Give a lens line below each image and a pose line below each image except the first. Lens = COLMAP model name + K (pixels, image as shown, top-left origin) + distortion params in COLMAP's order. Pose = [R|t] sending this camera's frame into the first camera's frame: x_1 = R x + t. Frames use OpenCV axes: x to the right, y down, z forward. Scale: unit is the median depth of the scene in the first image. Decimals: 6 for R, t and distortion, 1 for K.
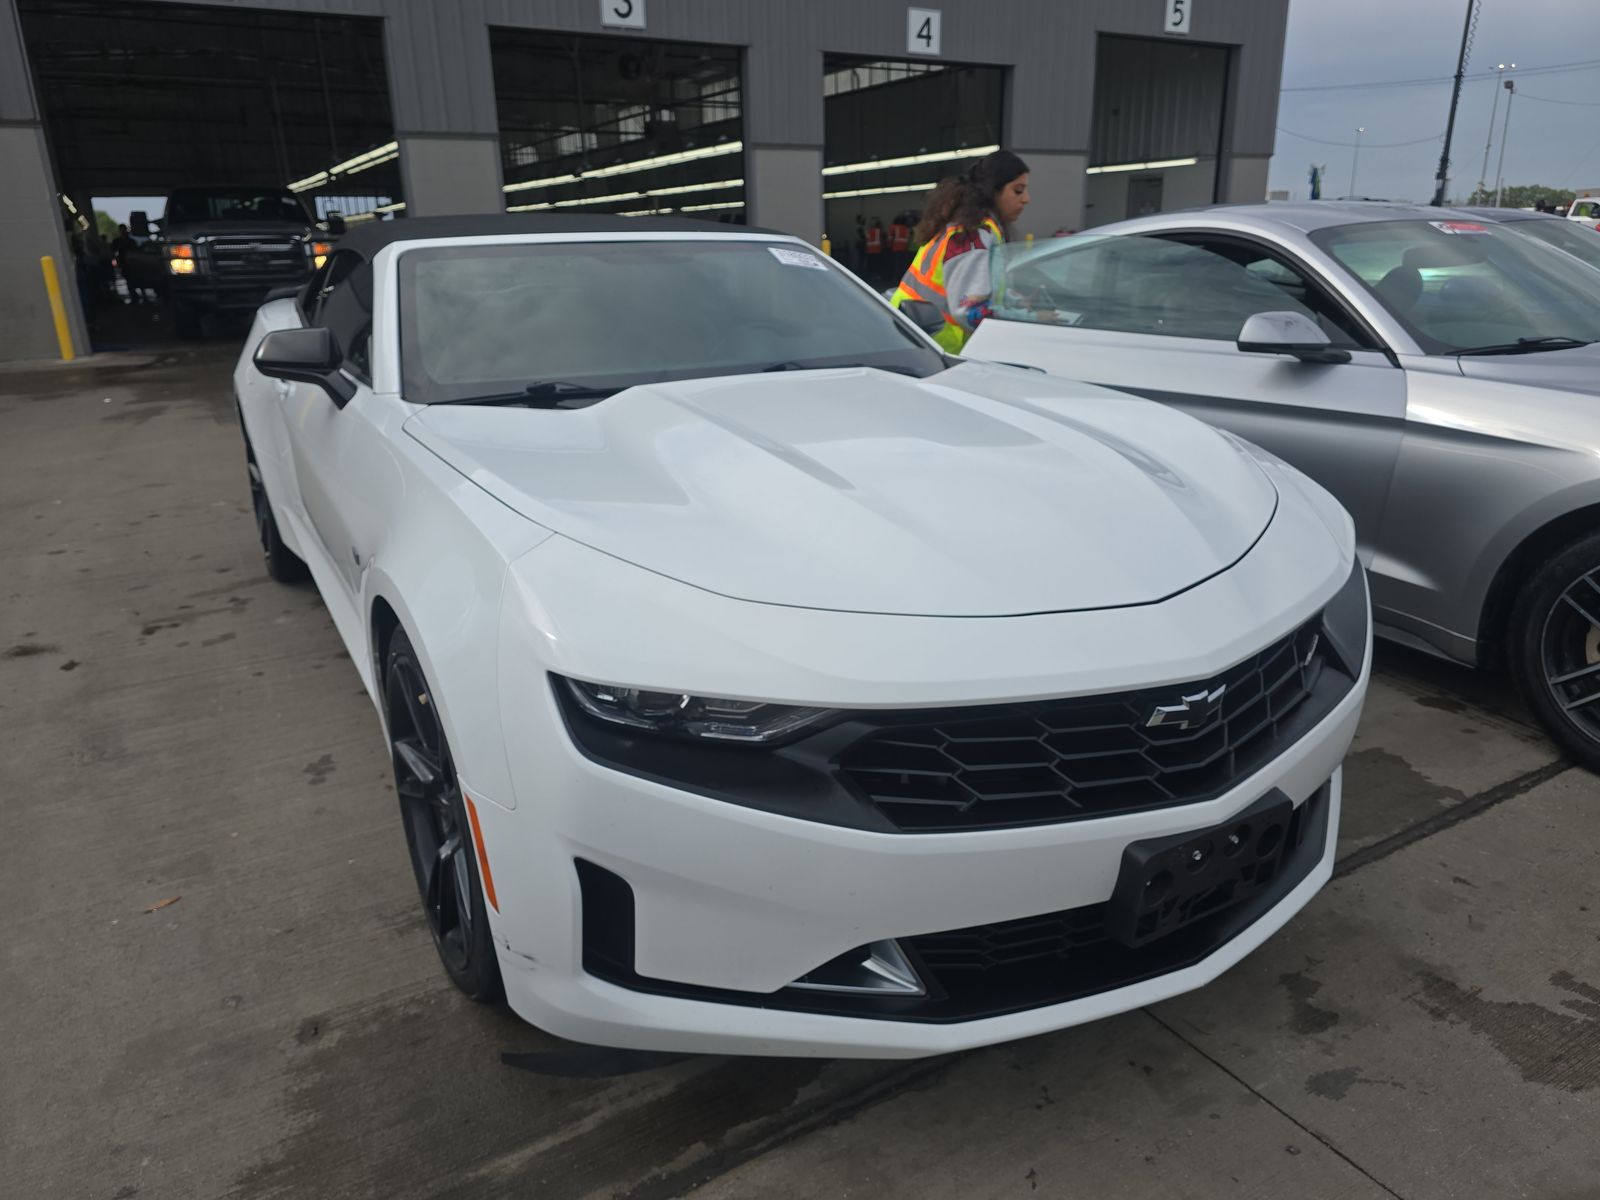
lens RADIAL K [[1088.3, 0, 814.8], [0, 1088.3, 604.1], [0, 0, 1]] dist [0.042166, -0.042050]
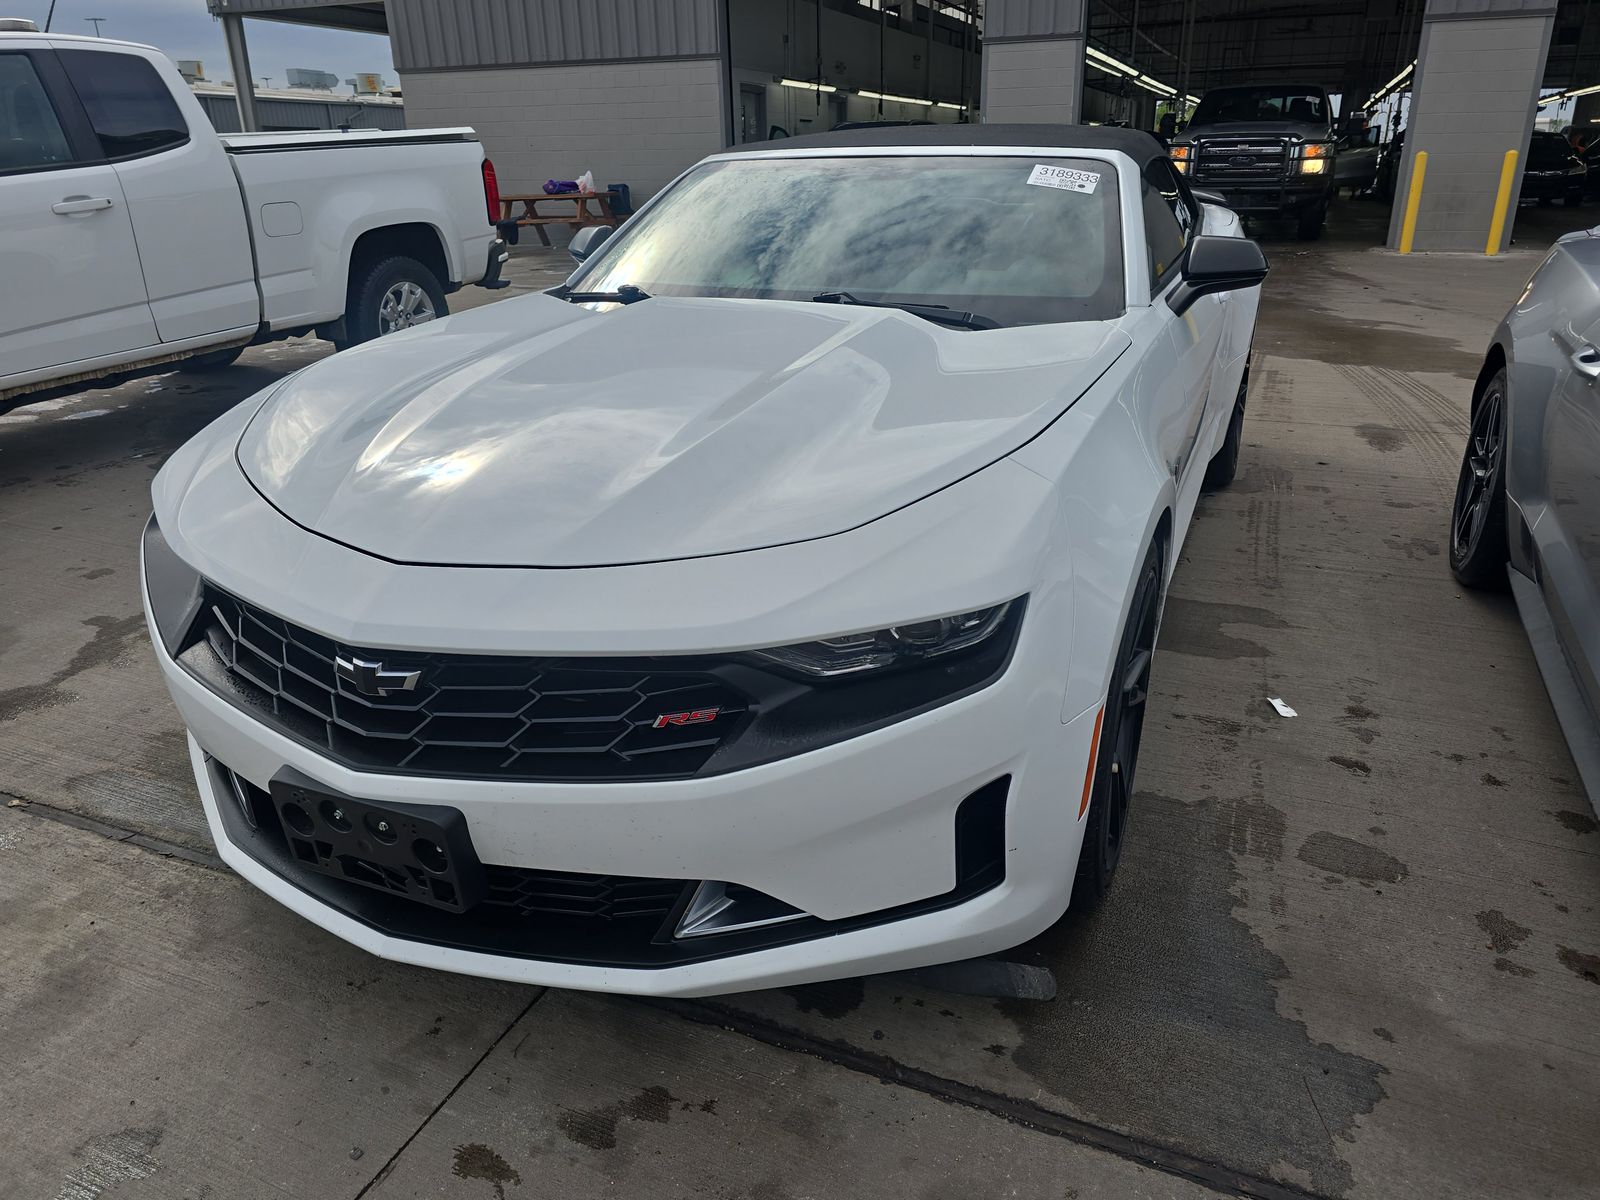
lens RADIAL K [[1088.3, 0, 772.9], [0, 1088.3, 606.0], [0, 0, 1]] dist [0.042166, -0.042050]
pose [[0.584657, 0.320805, -0.745158, 1.032924], [-0.258945, 0.944245, 0.203345, -0.205672], [0.768846, 0.074068, 0.635130, 0.544871]]
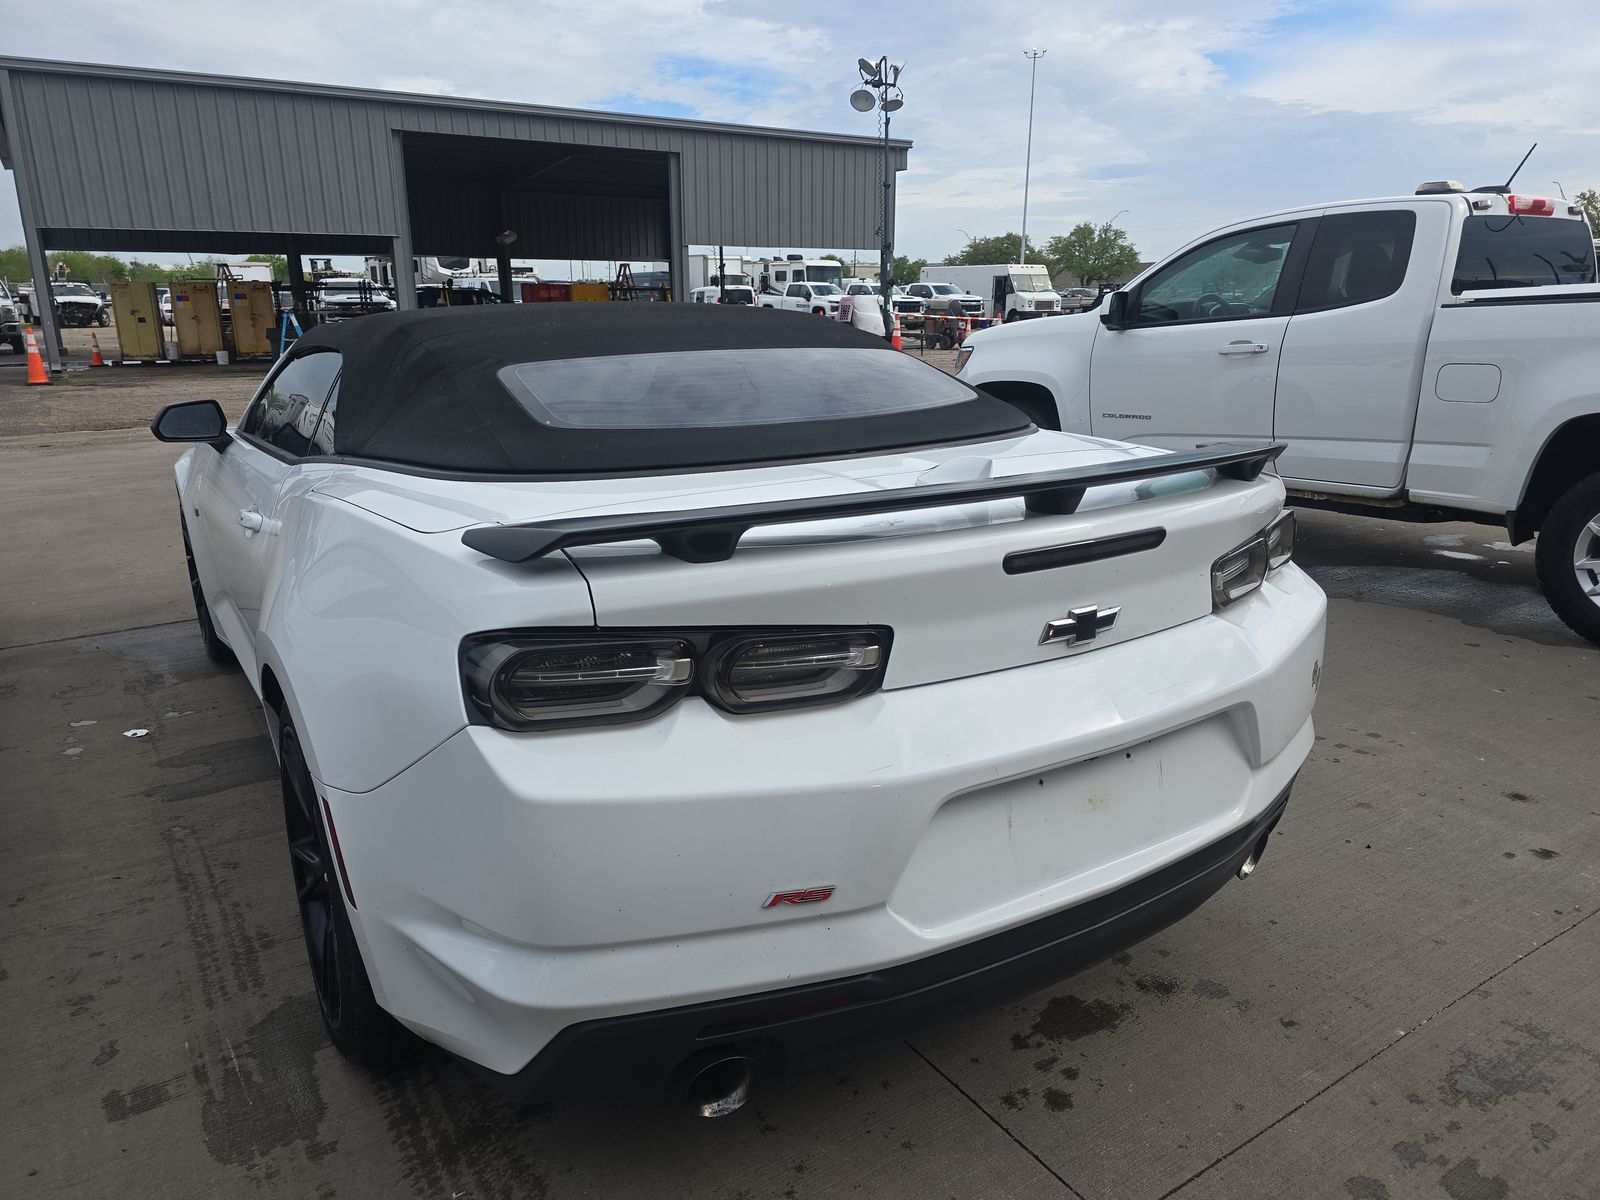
lens RADIAL K [[1088.3, 0, 811.0], [0, 1088.3, 607.0], [0, 0, 1]] dist [0.042166, -0.042050]
pose [[-0.998109, 0.040635, -0.046124, -0.680950], [0.007930, 0.829192, 0.558908, -1.185149], [0.060957, 0.557485, -0.827946, 3.489492]]
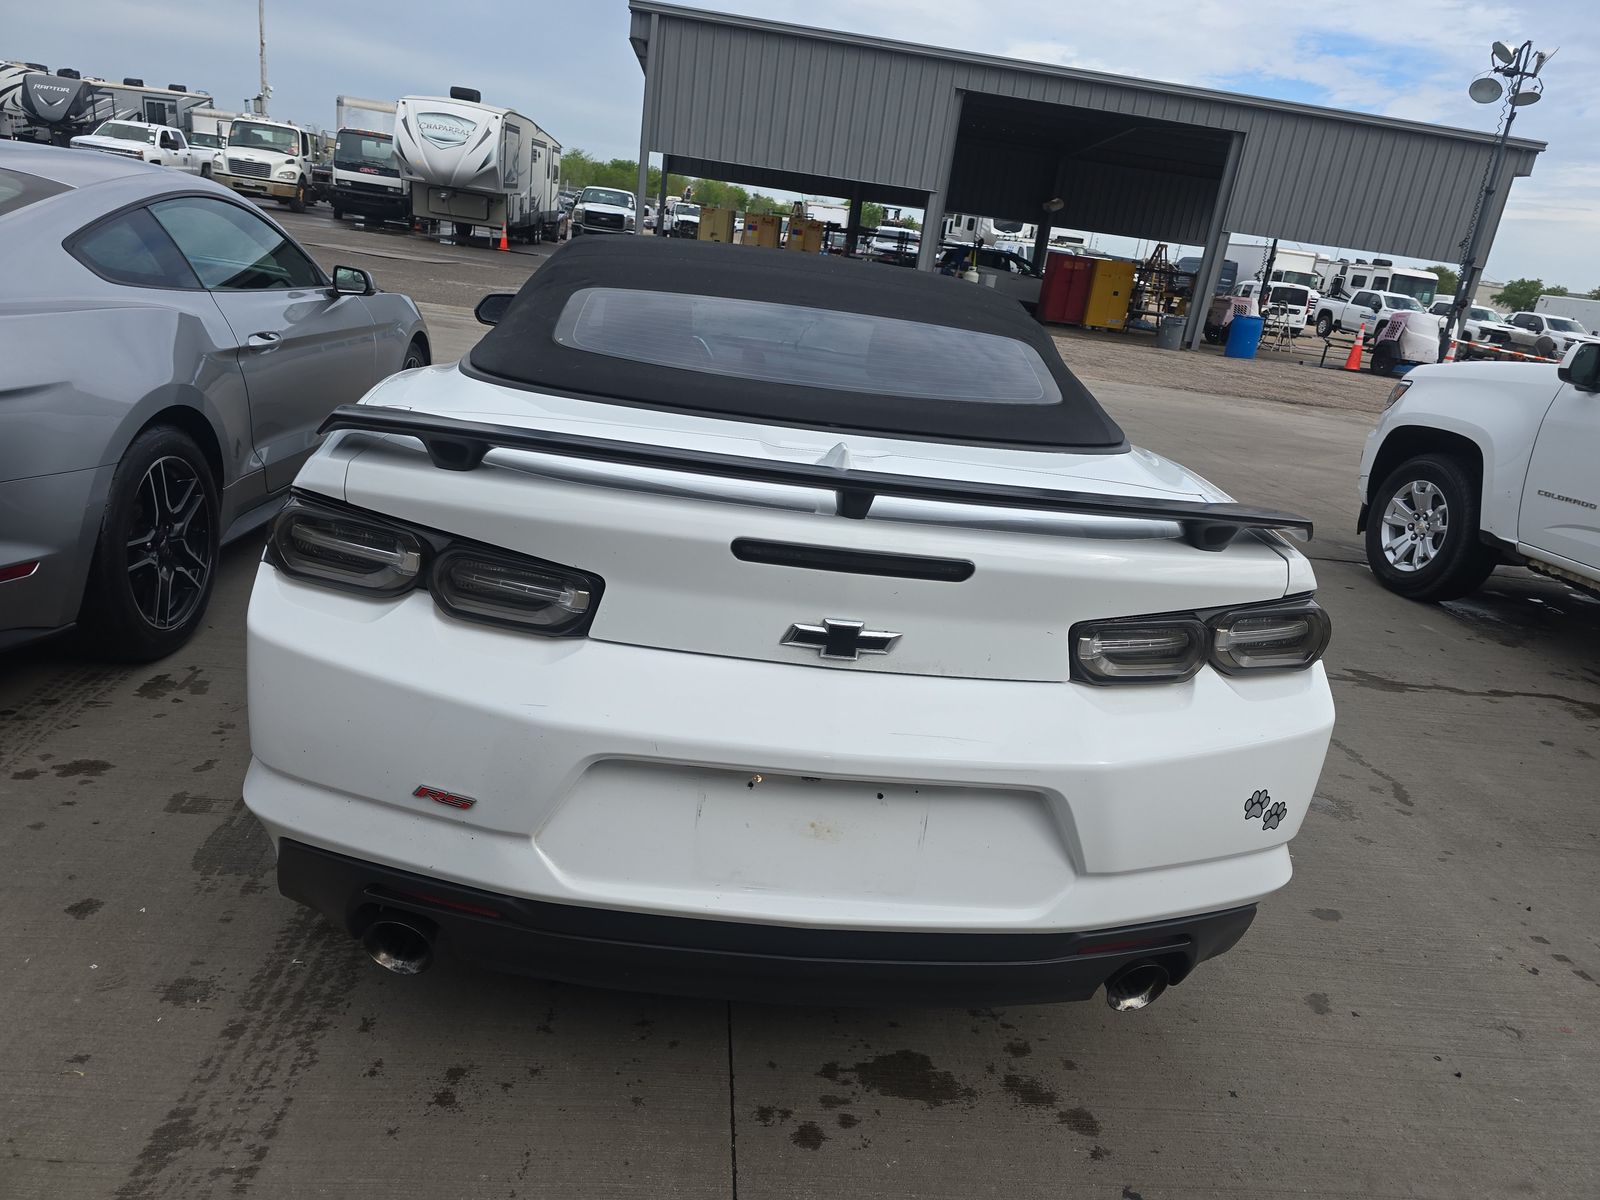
lens RADIAL K [[1088.3, 0, 799.2], [0, 1088.3, 605.2], [0, 0, 1]] dist [0.042166, -0.042050]
pose [[-0.897132, -0.226632, 0.379199, -1.196191], [0.032206, 0.822540, 0.567795, -1.159604], [-0.440586, 0.521599, -0.730628, 3.375078]]
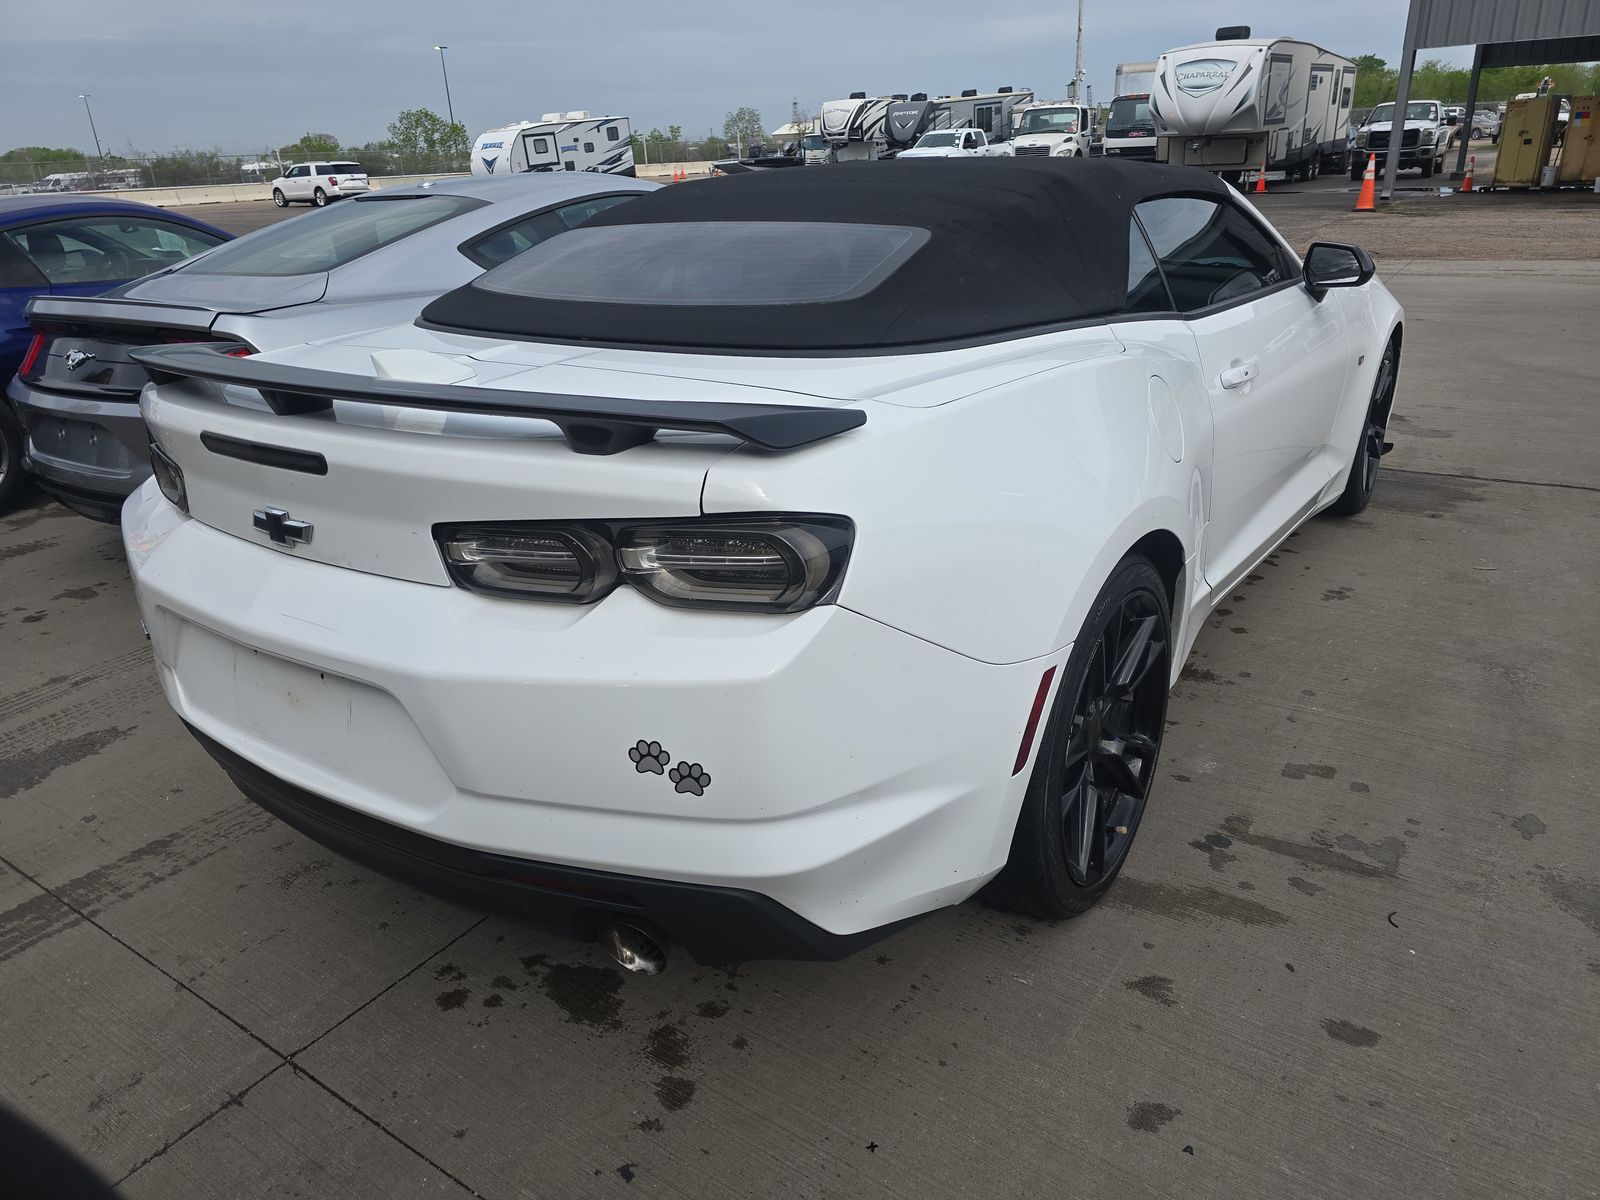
lens RADIAL K [[1088.3, 0, 802.9], [0, 1088.3, 602.7], [0, 0, 1]] dist [0.042166, -0.042050]
pose [[-0.418273, -0.305521, 0.855397, -1.870986], [0.334277, 0.823866, 0.457715, -0.905516], [-0.844575, 0.477390, -0.242472, 2.694589]]
